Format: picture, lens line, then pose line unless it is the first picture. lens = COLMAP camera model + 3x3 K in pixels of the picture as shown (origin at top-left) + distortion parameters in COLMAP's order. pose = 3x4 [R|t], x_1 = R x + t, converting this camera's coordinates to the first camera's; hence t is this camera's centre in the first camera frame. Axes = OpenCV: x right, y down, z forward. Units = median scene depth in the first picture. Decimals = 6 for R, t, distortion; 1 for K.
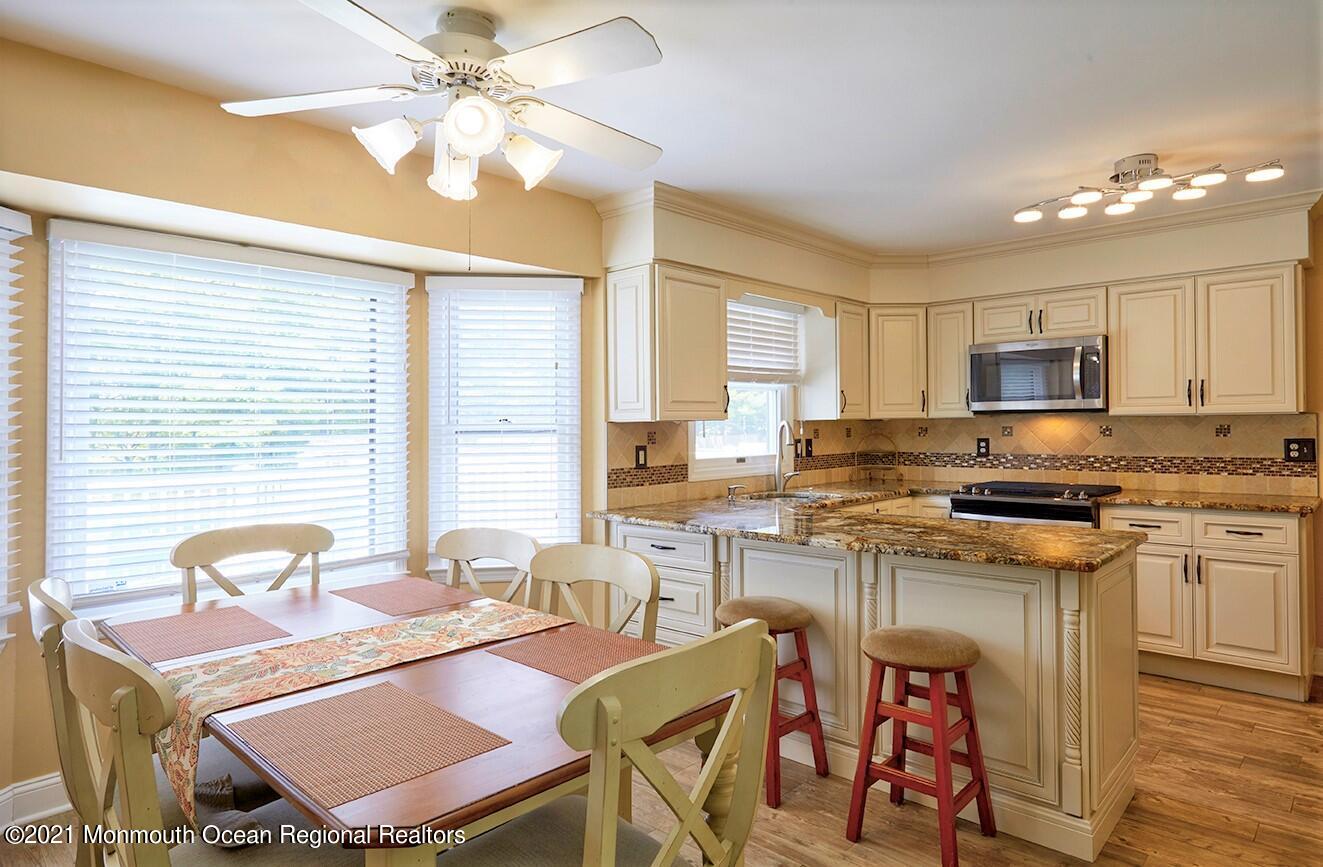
lens RADIAL K [[755.6, 0, 651.4], [0, 755.6, 430.8], [0, 0, 1]] dist [0.019512, -0.001709]
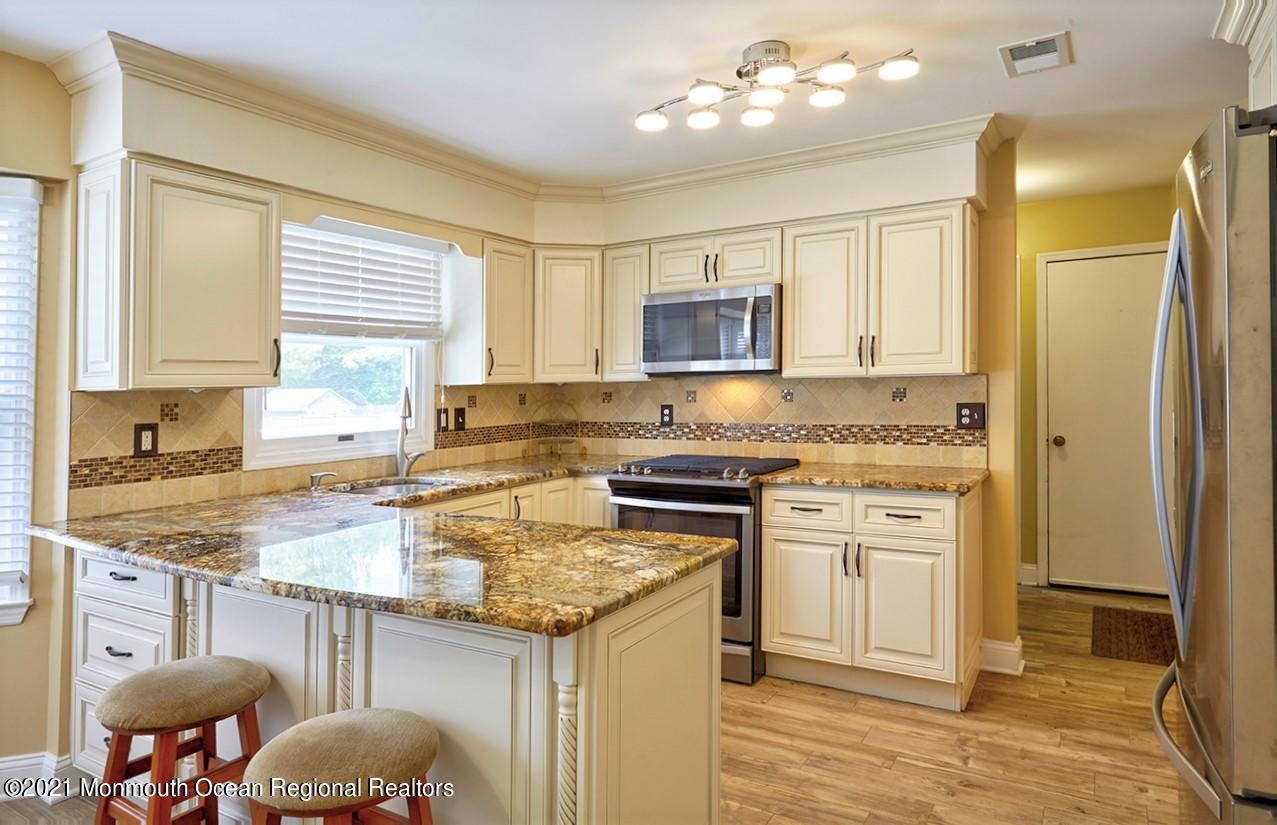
lens RADIAL K [[729.3, 0, 638.2], [0, 729.3, 409.1], [0, 0, 1]] dist [0.019512, -0.001709]
pose [[0.981639, -0.013125, 0.190294, 0.301505], [0.008789, 0.999683, 0.023612, -0.006162], [-0.190543, -0.021506, 0.981443, 0.236228]]
